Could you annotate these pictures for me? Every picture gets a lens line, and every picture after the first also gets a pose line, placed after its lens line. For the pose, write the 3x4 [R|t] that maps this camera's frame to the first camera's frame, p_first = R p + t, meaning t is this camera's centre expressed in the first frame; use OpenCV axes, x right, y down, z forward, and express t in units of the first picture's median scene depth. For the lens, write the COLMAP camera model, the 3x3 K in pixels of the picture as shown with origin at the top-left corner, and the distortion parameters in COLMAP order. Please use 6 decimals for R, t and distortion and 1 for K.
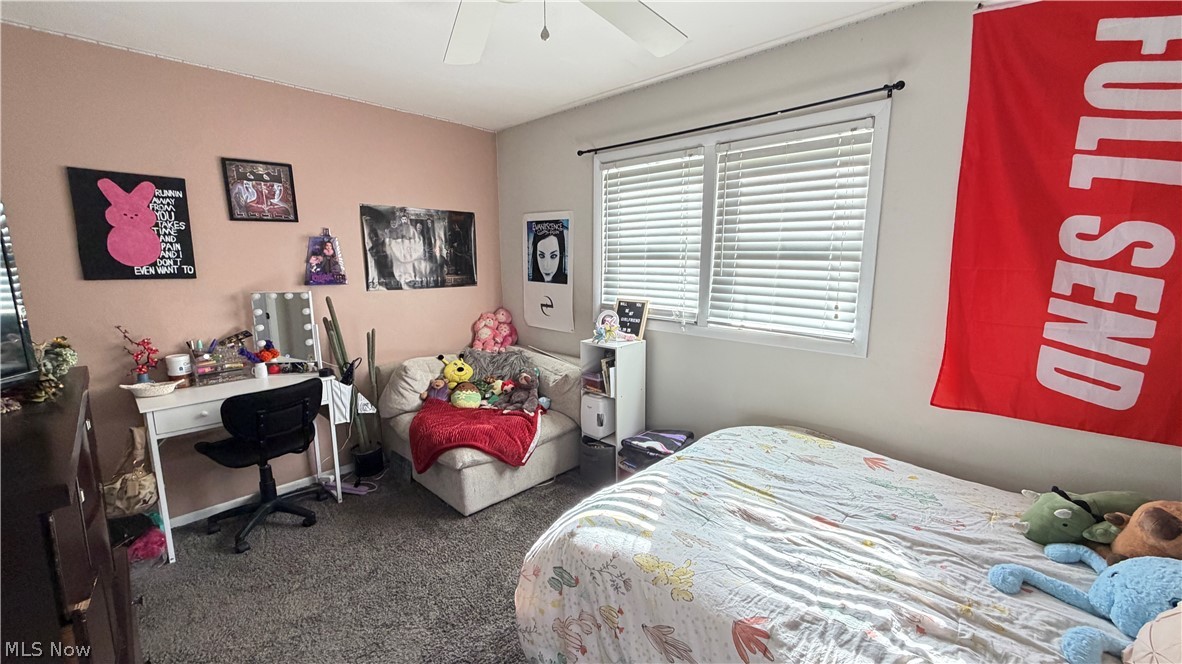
lens RADIAL K [[472.6, 0, 589.6], [0, 472.6, 331.7], [0, 0, 1]] dist [0.000348, 0.000139]
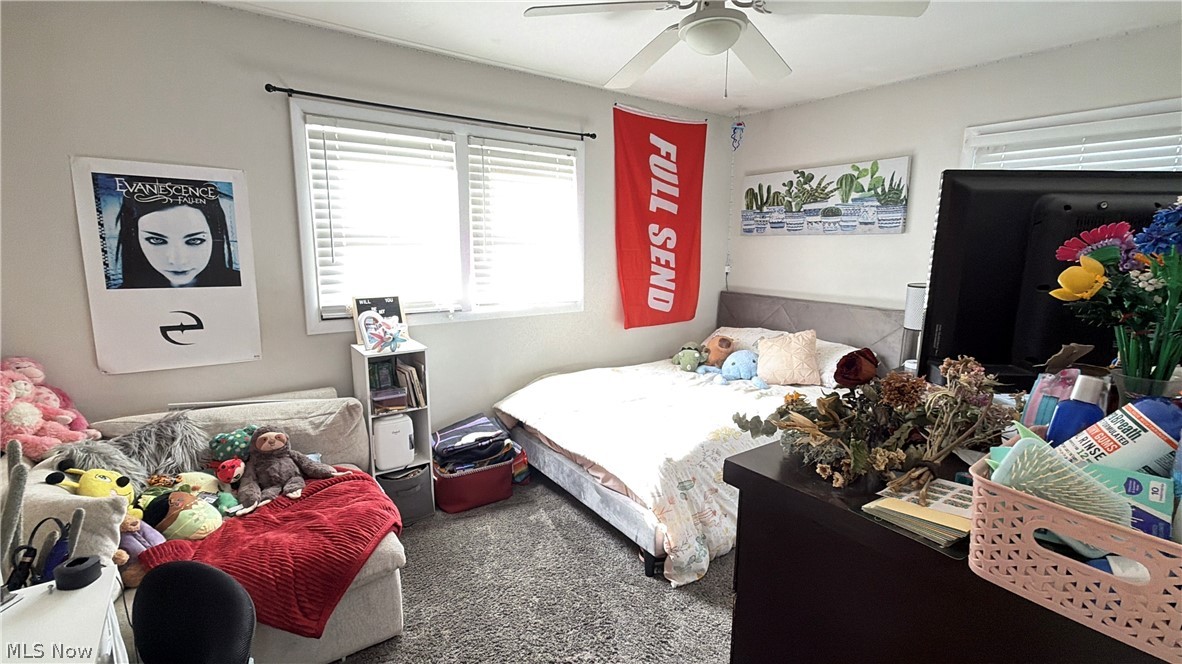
lens RADIAL K [[538.9, 0, 590.5], [0, 538.9, 329.9], [0, 0, 1]] dist [0.000660, -0.000144]
pose [[0.171301, -0.156104, 0.972773, -0.814786], [0.151532, 0.979794, 0.130546, -0.079147], [-0.973496, 0.125043, 0.191494, 0.495497]]
